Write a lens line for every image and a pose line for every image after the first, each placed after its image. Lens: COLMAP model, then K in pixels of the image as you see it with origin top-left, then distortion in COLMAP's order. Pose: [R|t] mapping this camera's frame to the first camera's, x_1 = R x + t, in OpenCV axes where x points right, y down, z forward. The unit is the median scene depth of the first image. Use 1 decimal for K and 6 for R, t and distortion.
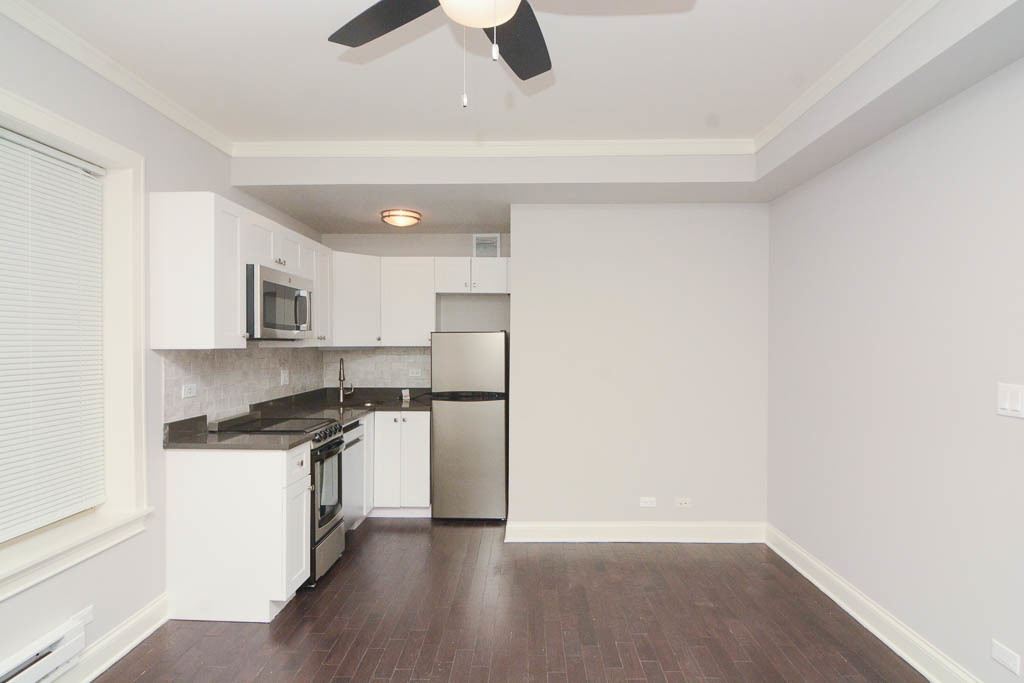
lens RADIAL K [[539.1, 0, 513.3], [0, 539.1, 347.3], [0, 0, 1]] dist [0.000279, -0.016986]
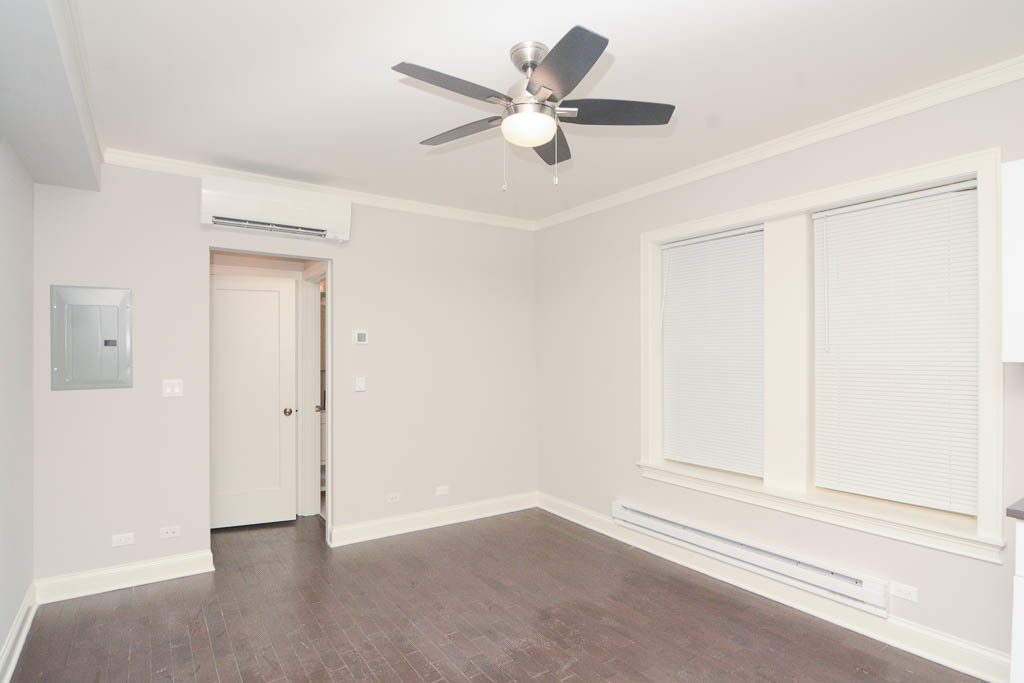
lens RADIAL K [[531.8, 0, 507.5], [0, 531.8, 351.8], [0, 0, 1]] dist [-0.000894, -0.013488]
pose [[-0.817884, -0.001921, -0.575380, 0.313999], [-0.004786, 0.999983, 0.003464, -0.007973], [0.575363, 0.005587, -0.817879, 0.801187]]
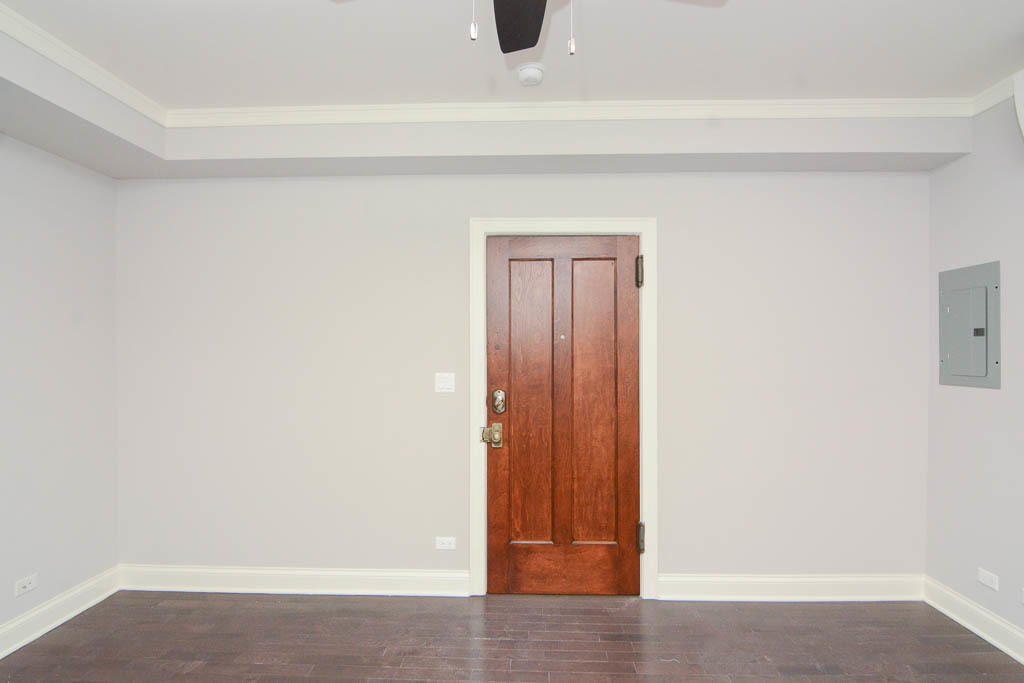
lens RADIAL K [[539.1, 0, 513.3], [0, 539.1, 347.3], [0, 0, 1]] dist [0.000279, -0.016986]
pose [[0.014170, -0.000772, 0.999899, -0.332662], [0.010687, 0.999943, 0.000621, -0.003416], [-0.999842, 0.010678, 0.014177, 0.365717]]
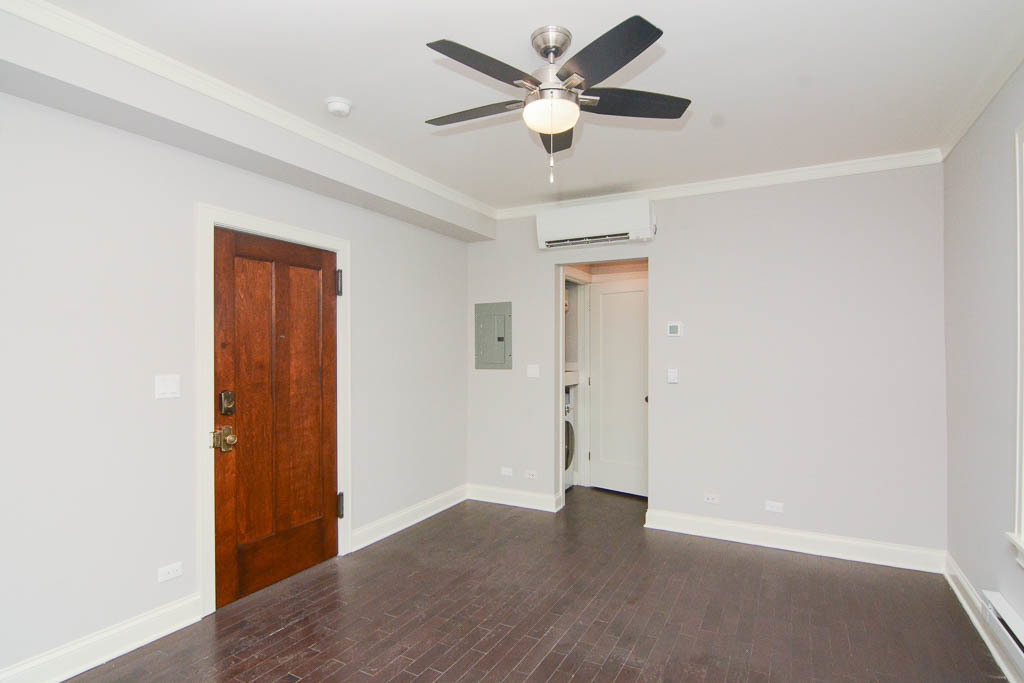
lens RADIAL K [[531.8, 0, 507.5], [0, 531.8, 351.8], [0, 0, 1]] dist [-0.000894, -0.013488]
pose [[-0.886586, -0.002403, 0.462558, -0.234058], [0.004250, 0.999902, 0.013340, -0.003111], [-0.462545, 0.013793, -0.886488, 0.868244]]
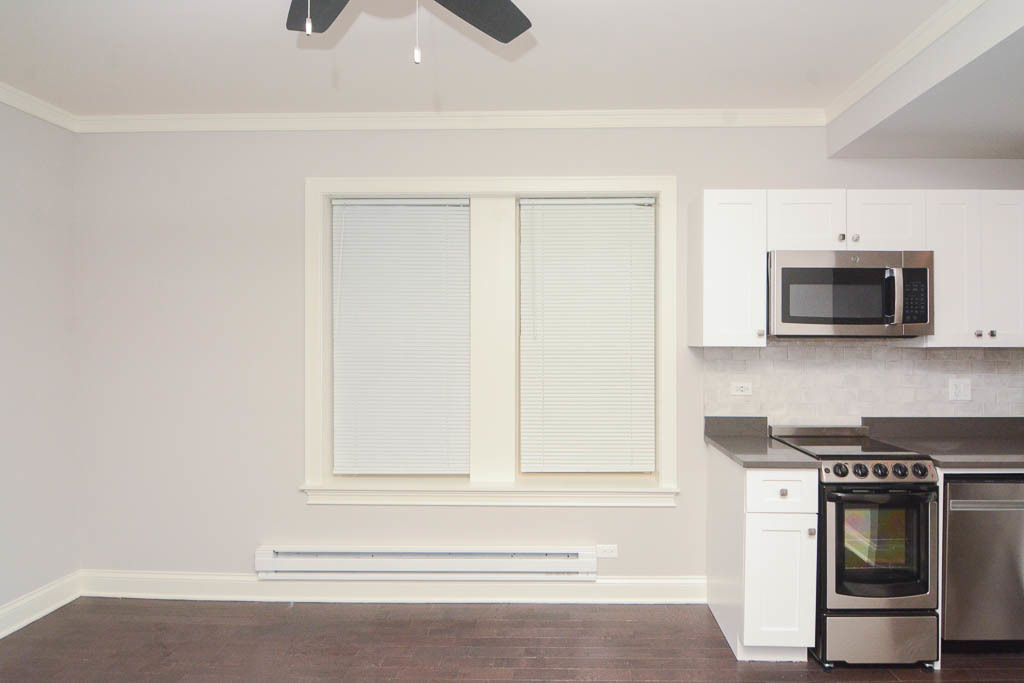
lens RADIAL K [[551.9, 0, 548.3], [0, 551.9, 338.9], [0, 0, 1]] dist [0.003996, -0.017785]
pose [[0.001384, -0.001827, -0.999997, 0.305492], [-0.009359, 0.999955, -0.001840, -0.004563], [0.999955, 0.009361, 0.001367, 0.471531]]
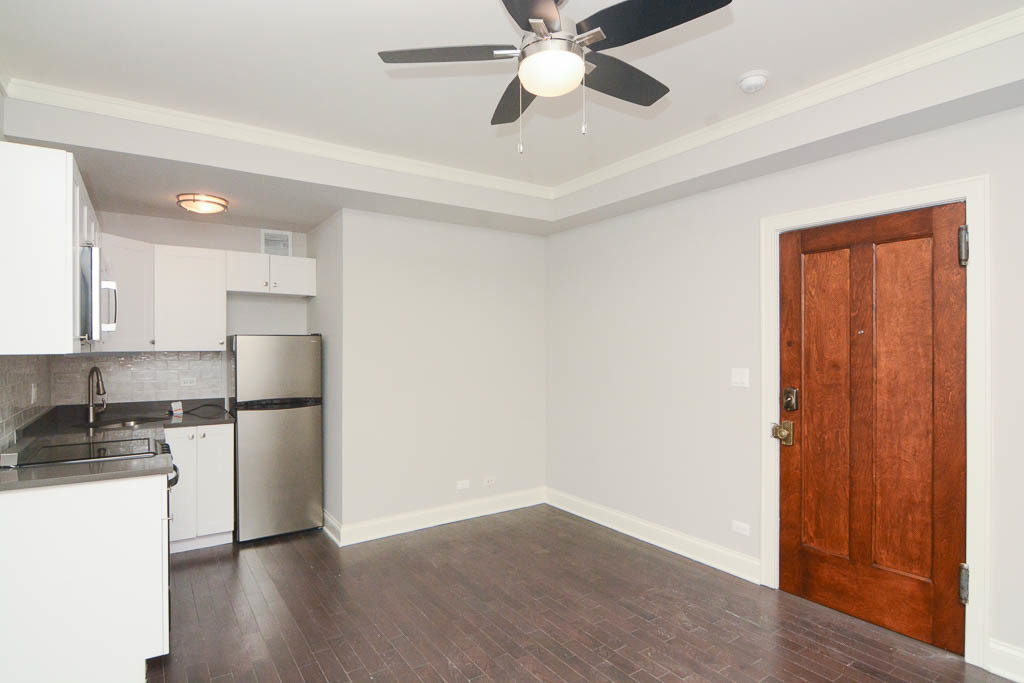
lens RADIAL K [[539.1, 0, 513.3], [0, 539.1, 347.3], [0, 0, 1]] dist [0.000279, -0.016986]
pose [[0.811833, -0.003589, 0.583878, -0.322831], [0.009125, 0.999937, -0.006540, 0.003092], [-0.583818, 0.010637, 0.811815, 0.003449]]
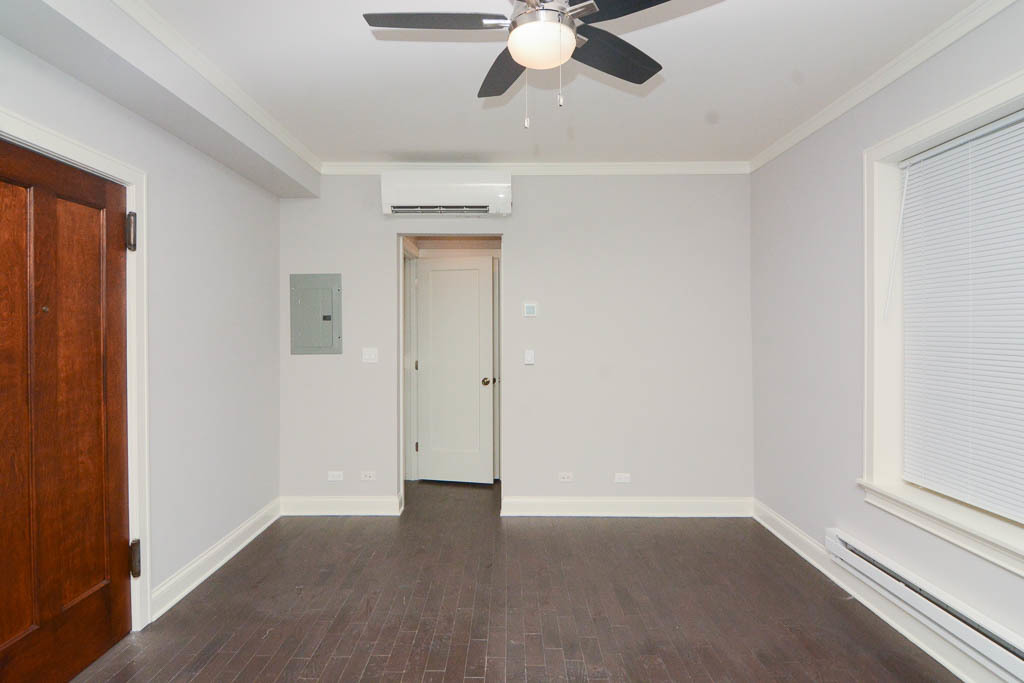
lens RADIAL K [[532.1, 0, 504.7], [0, 532.1, 334.6], [0, 0, 1]] dist [-0.000467, -0.012274]
pose [[-0.999946, 0.000627, -0.010411, 0.015555], [0.000459, 0.999869, 0.016163, -0.000296], [0.010420, 0.016157, -0.999815, 0.814812]]
